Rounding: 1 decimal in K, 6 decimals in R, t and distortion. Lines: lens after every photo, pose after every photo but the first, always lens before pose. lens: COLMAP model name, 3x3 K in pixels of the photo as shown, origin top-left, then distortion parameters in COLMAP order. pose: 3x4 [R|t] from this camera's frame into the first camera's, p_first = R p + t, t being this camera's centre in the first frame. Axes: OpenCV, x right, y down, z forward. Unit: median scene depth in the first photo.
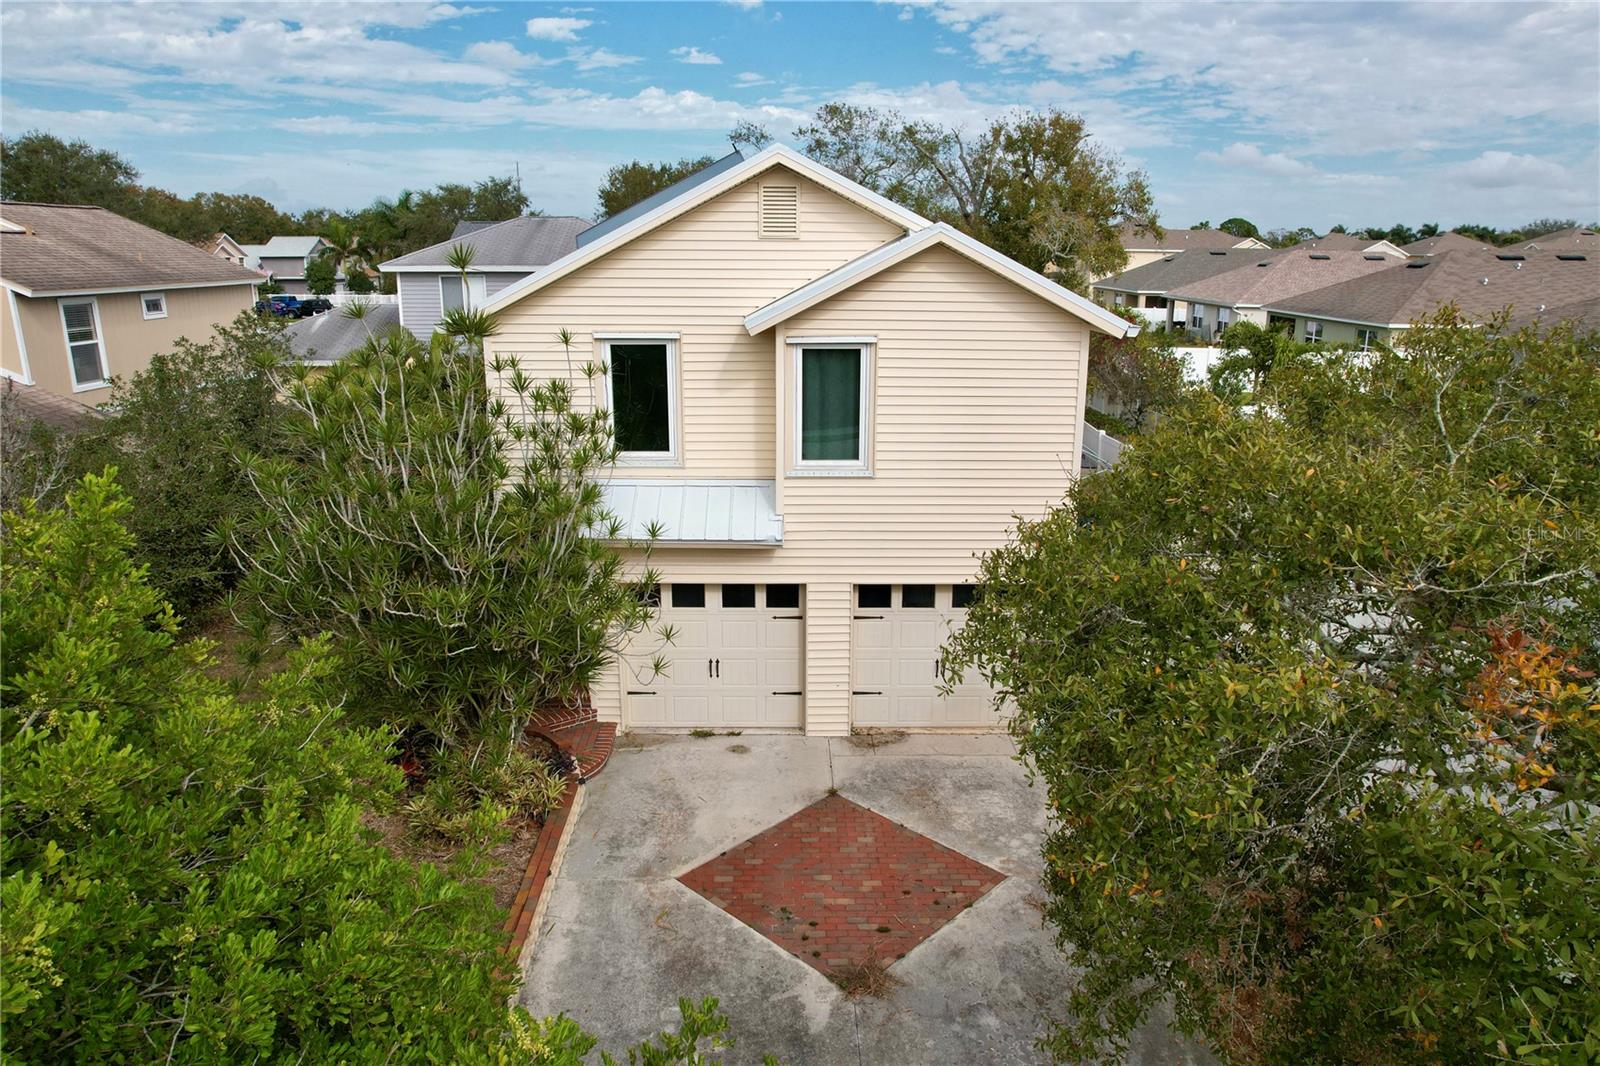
lens RADIAL K [[993.9, 0, 800.0], [0, 993.9, 533.0], [0, 0, 1]] dist [-0.083717, 0.076235]
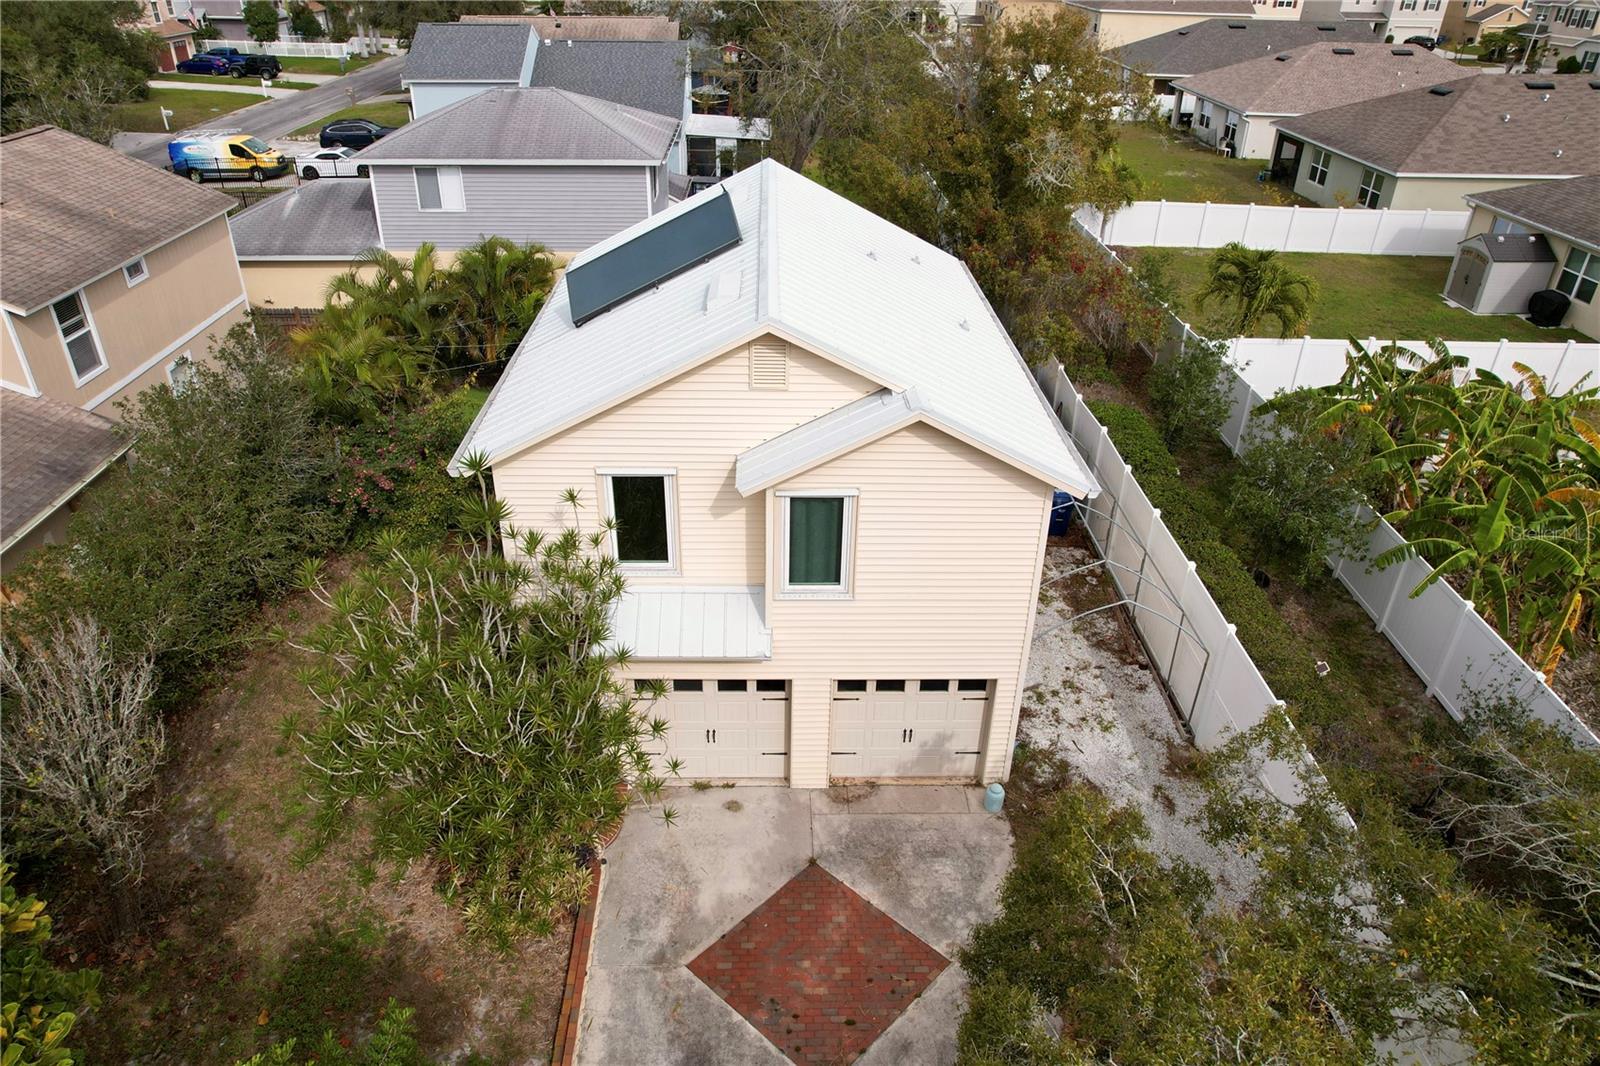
lens RADIAL K [[993.9, 0, 800.0], [0, 993.9, 533.0], [0, 0, 1]] dist [-0.083717, 0.076235]
pose [[0.999834, 0.006757, 0.016940, -0.005007], [-0.010650, 0.970324, 0.241573, -0.397549], [-0.014805, -0.241713, 0.970235, -0.063381]]
